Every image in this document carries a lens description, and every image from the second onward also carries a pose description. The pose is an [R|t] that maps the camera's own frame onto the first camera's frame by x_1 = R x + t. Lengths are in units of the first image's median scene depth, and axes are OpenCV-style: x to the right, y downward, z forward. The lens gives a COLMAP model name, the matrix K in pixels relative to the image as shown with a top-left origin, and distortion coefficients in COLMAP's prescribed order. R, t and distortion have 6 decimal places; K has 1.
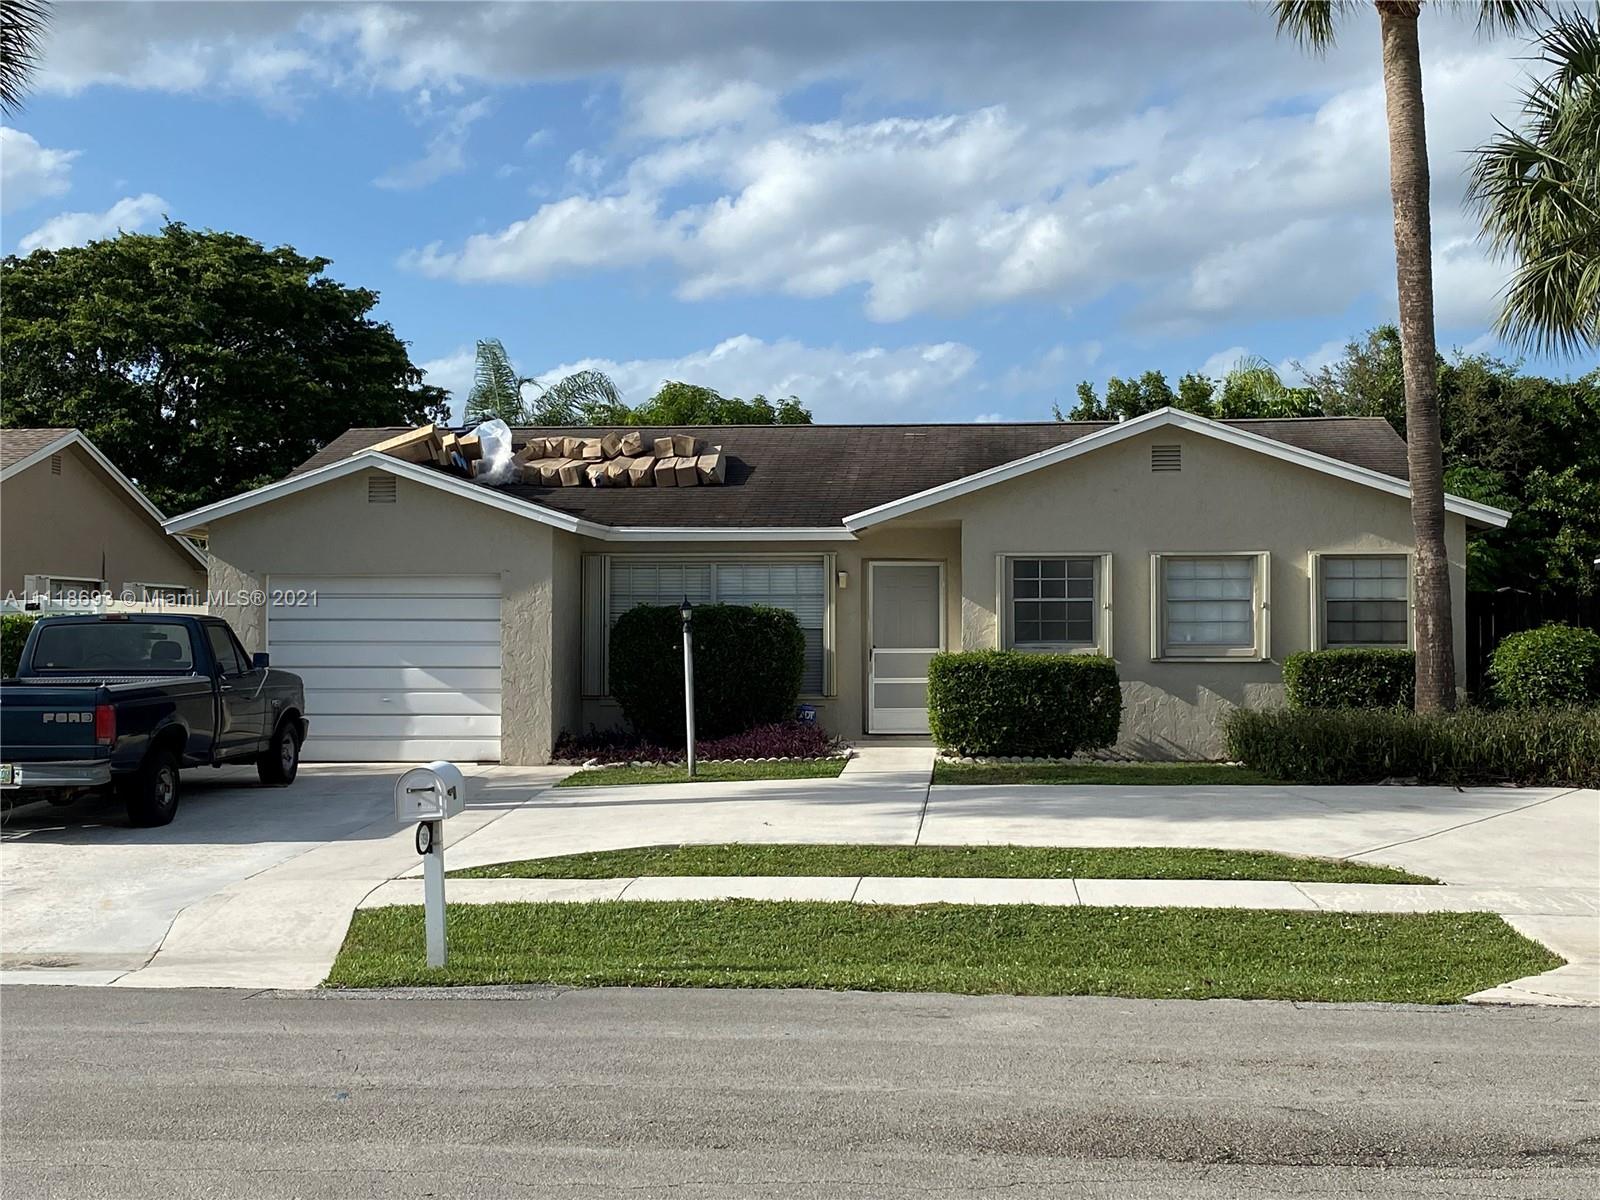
lens RADIAL K [[2032.0, 0, 810.7], [0, 2032.0, 608.6], [0, 0, 1]] dist [-0.007298, 0.000000]
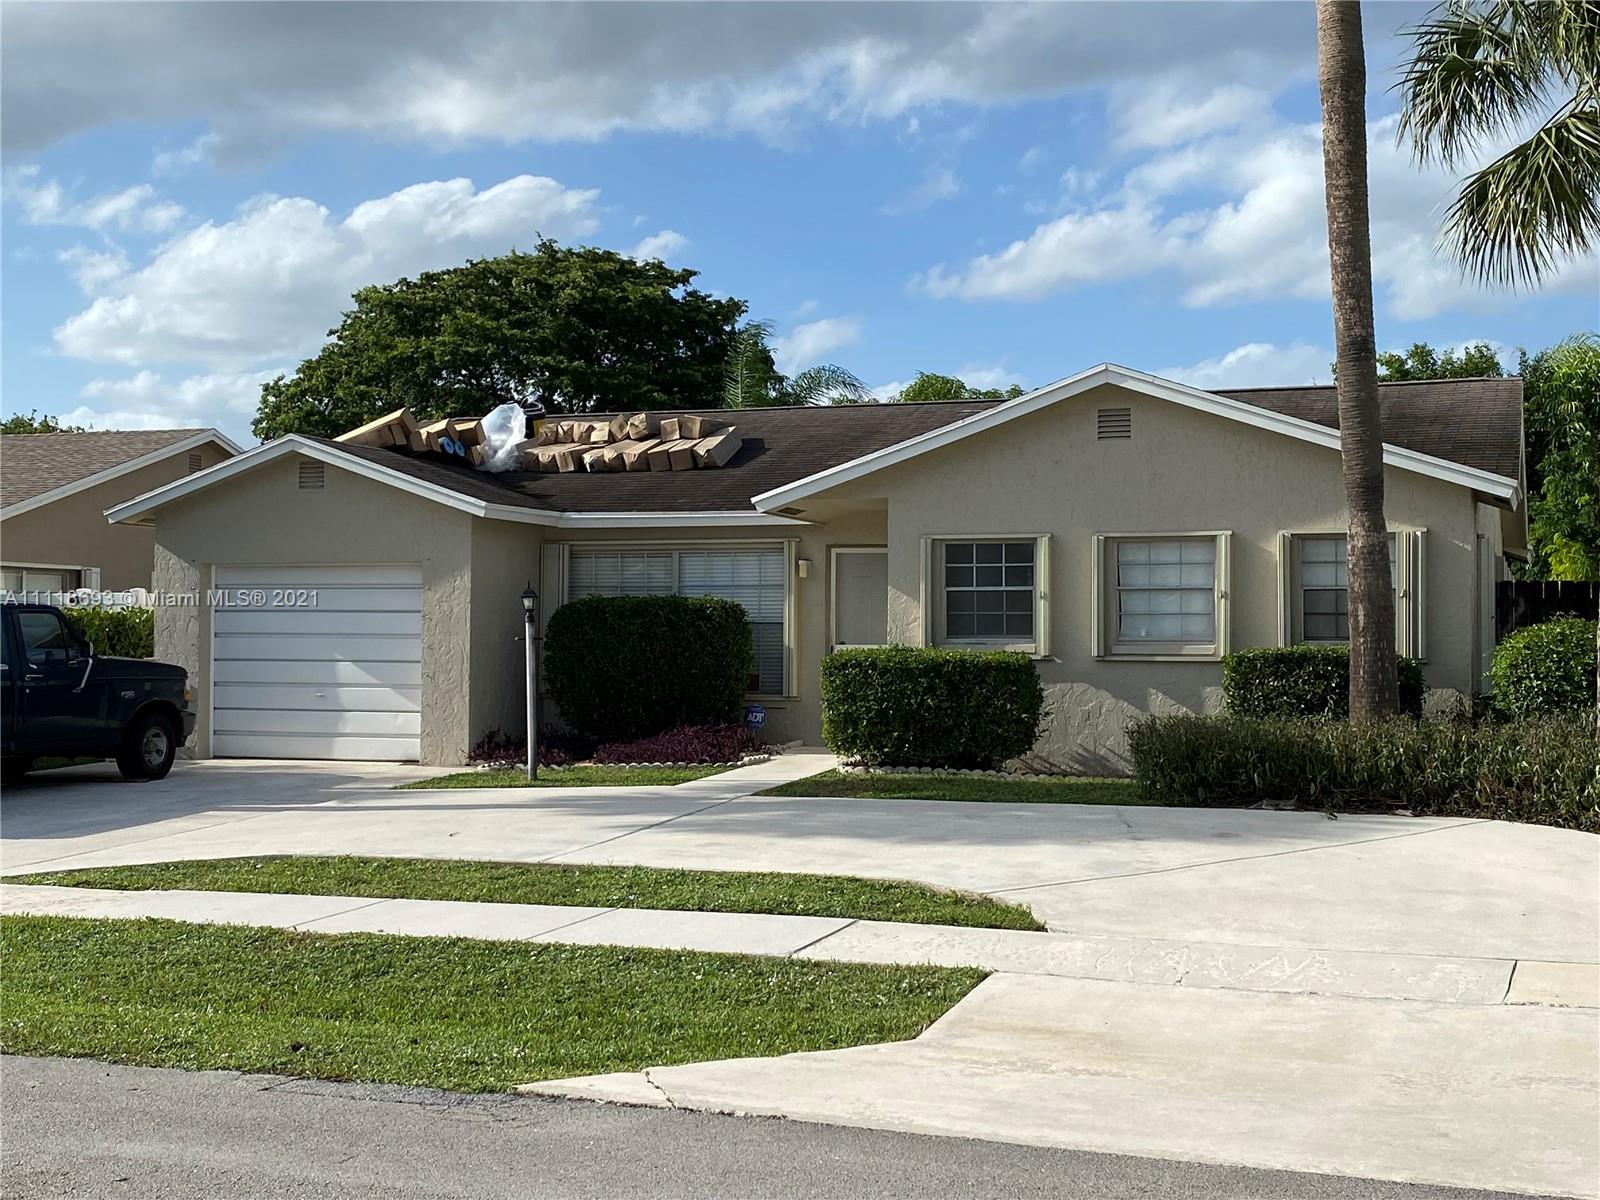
lens RADIAL K [[2032.0, 0, 793.6], [0, 2032.0, 595.8], [0, 0, 1]] dist [-0.007298, 0.000000]
pose [[0.969807, 0.000257, -0.243875, 0.249425], [-0.003287, 0.999922, -0.012017, 0.009460], [0.243853, 0.012456, 0.969732, 0.131625]]
